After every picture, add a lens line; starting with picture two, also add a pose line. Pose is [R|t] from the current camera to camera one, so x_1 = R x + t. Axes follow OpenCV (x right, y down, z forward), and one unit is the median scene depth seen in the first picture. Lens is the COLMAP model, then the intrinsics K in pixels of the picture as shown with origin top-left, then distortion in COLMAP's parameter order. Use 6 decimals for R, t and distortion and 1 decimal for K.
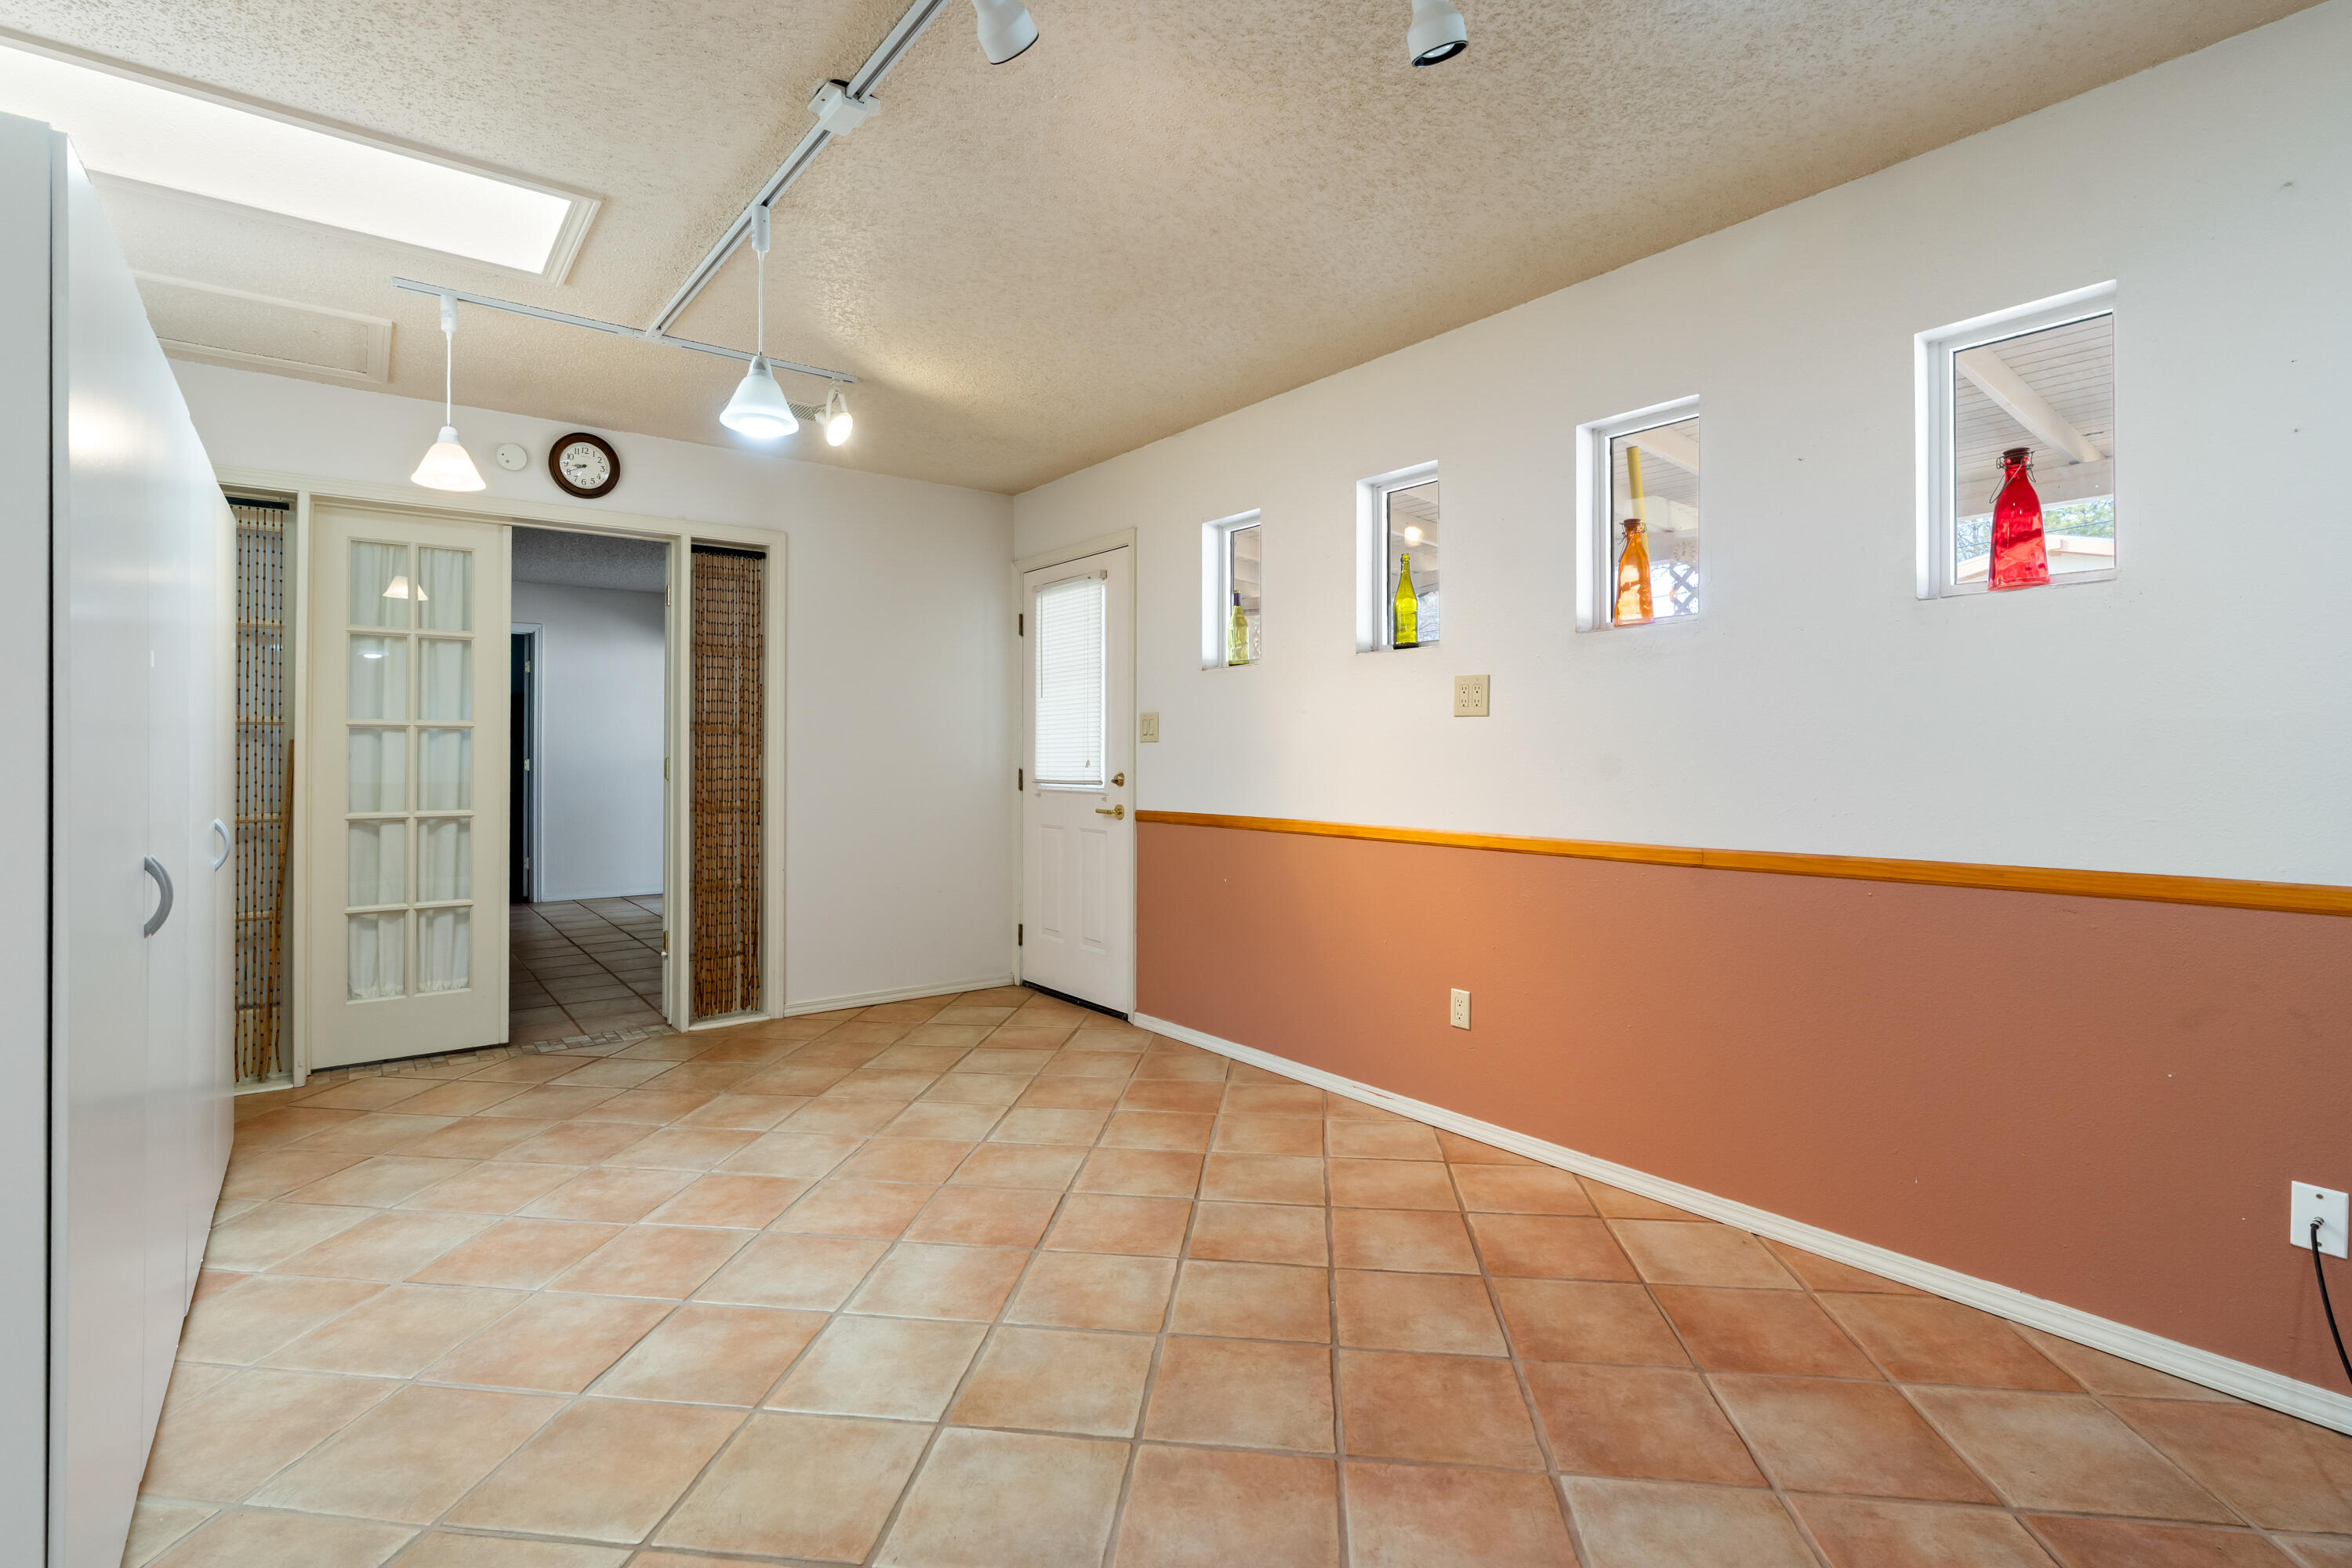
lens RADIAL K [[1096.4, 0, 1158.6], [0, 1096.4, 748.4], [0, 0, 1]] dist [-0.002053, 0.000073]
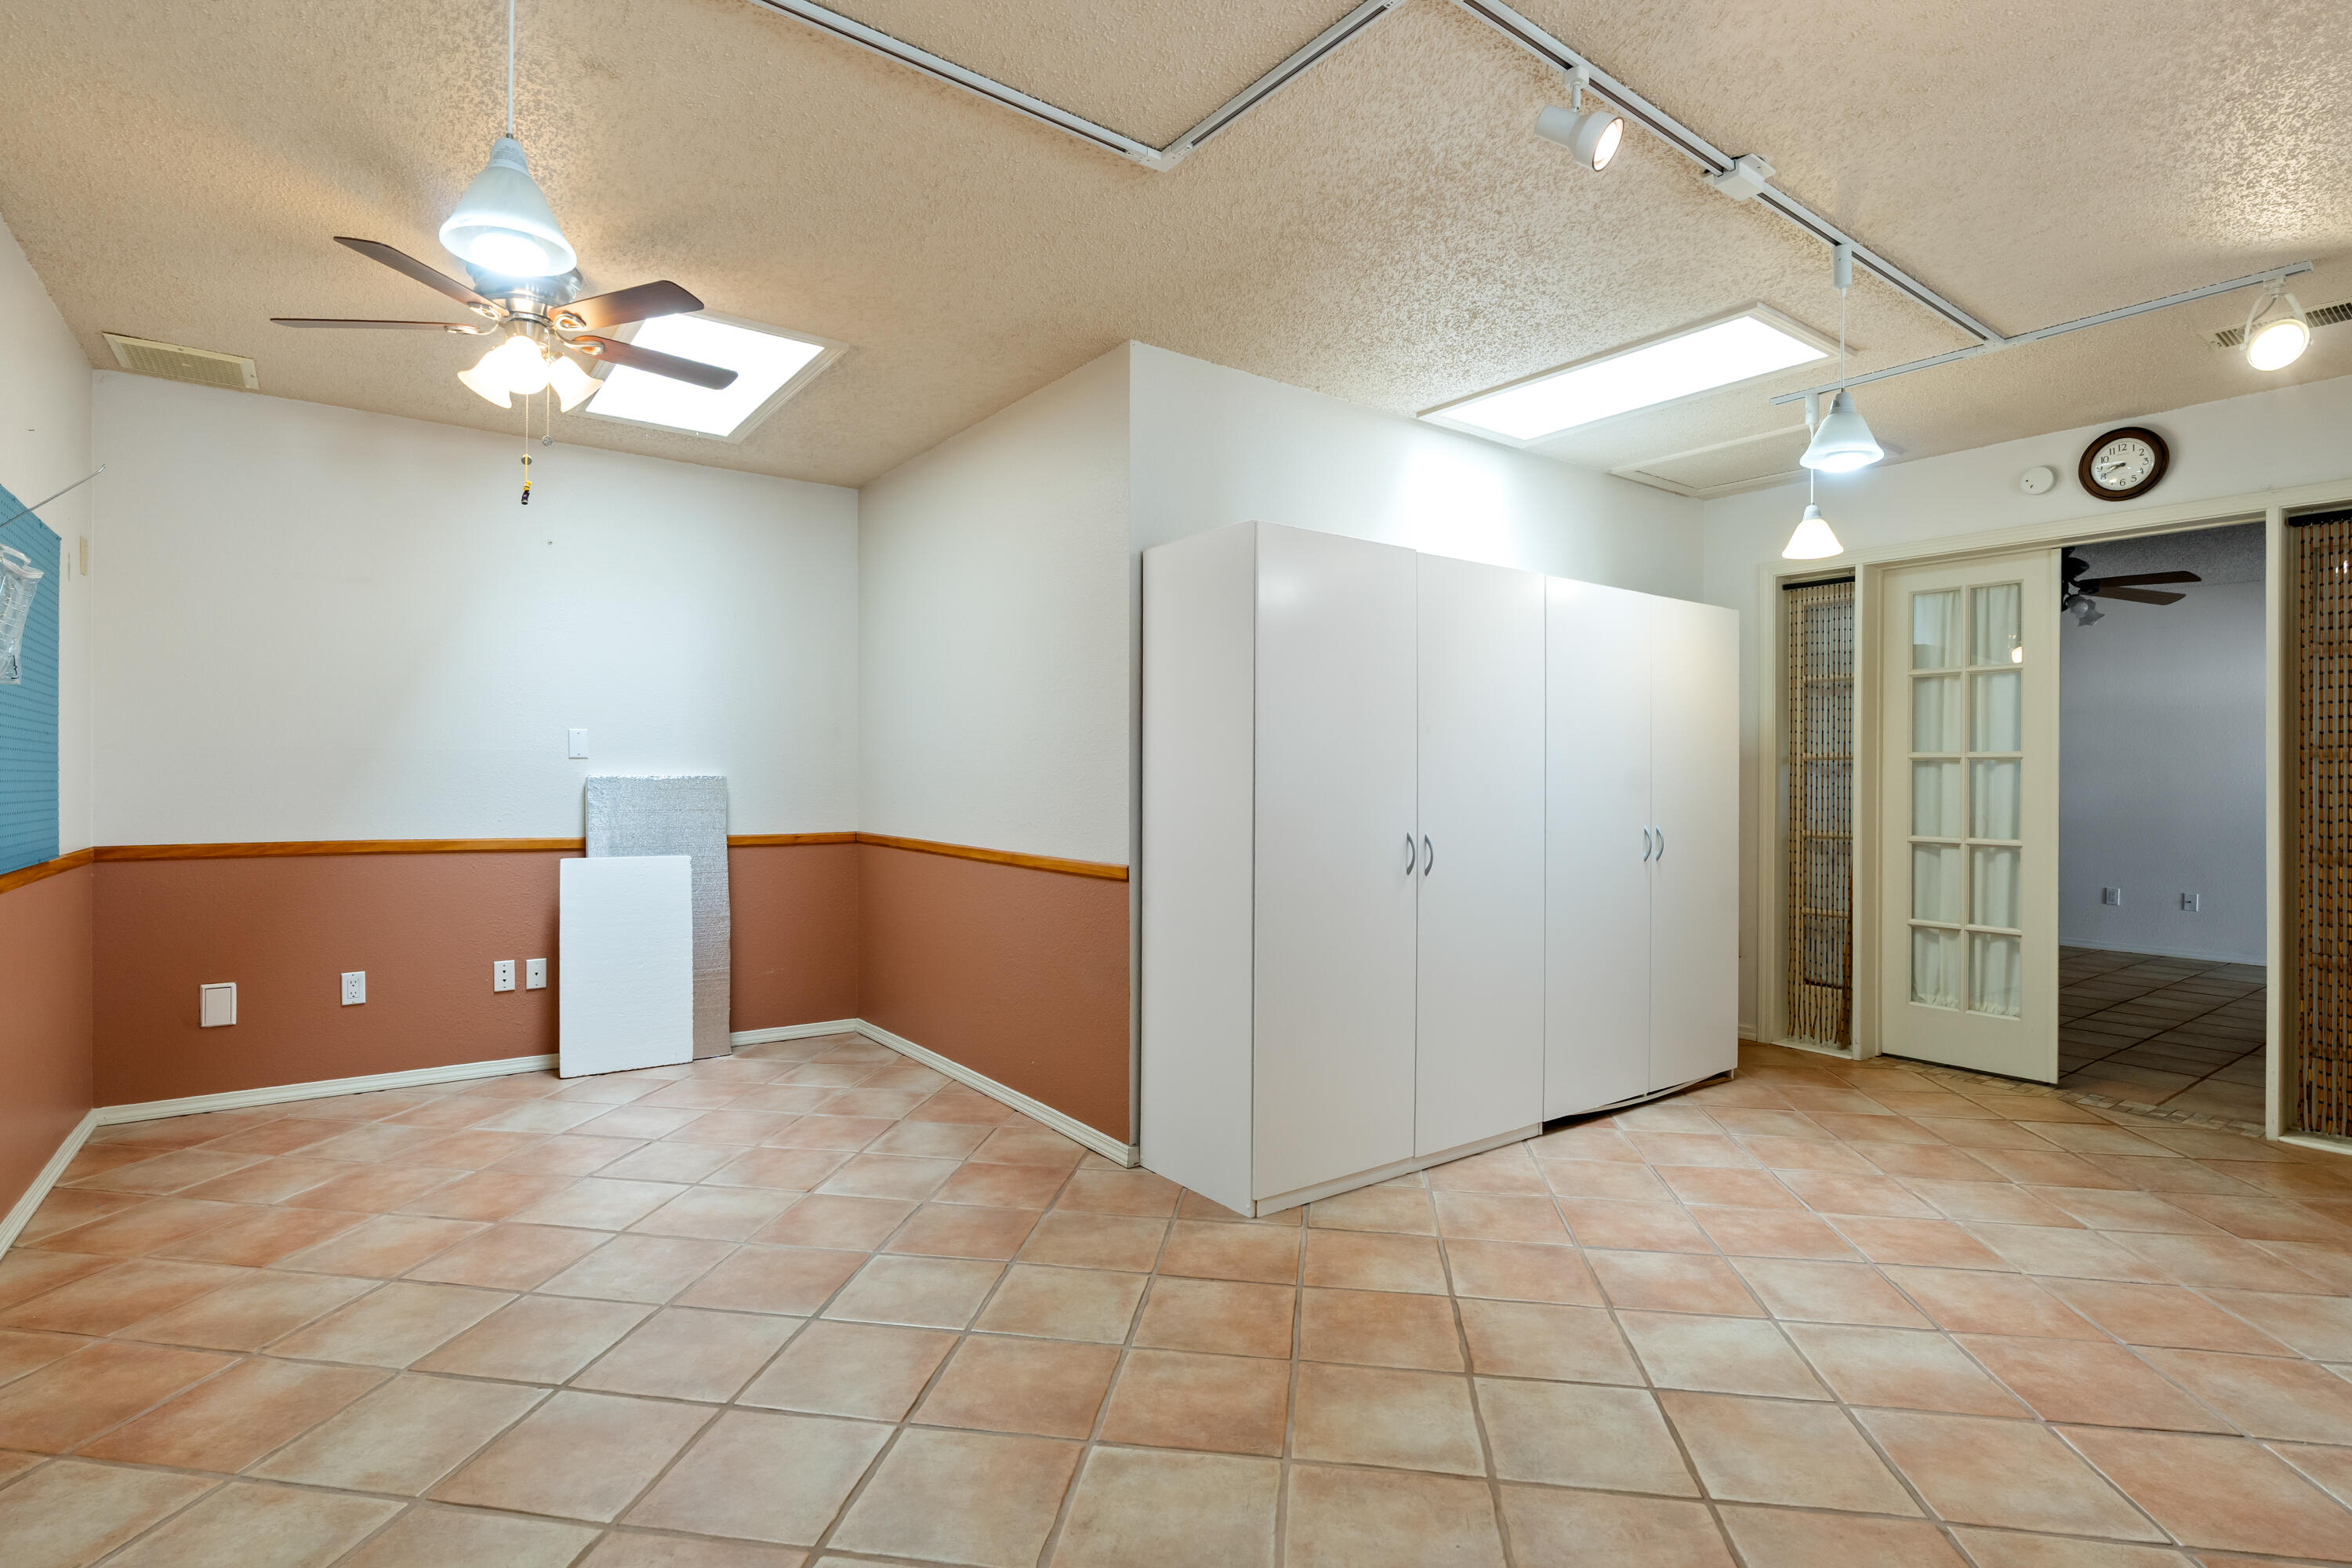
lens RADIAL K [[1141.3, 0, 1176.0], [0, 1141.3, 784.0], [0, 0, 1]] dist [0.000140, 0.001466]
pose [[-0.008078, 0.005337, -0.999953, 0.598842], [-0.004404, 0.999976, 0.005372, 0.003167], [0.999958, 0.004447, -0.008054, 0.332943]]
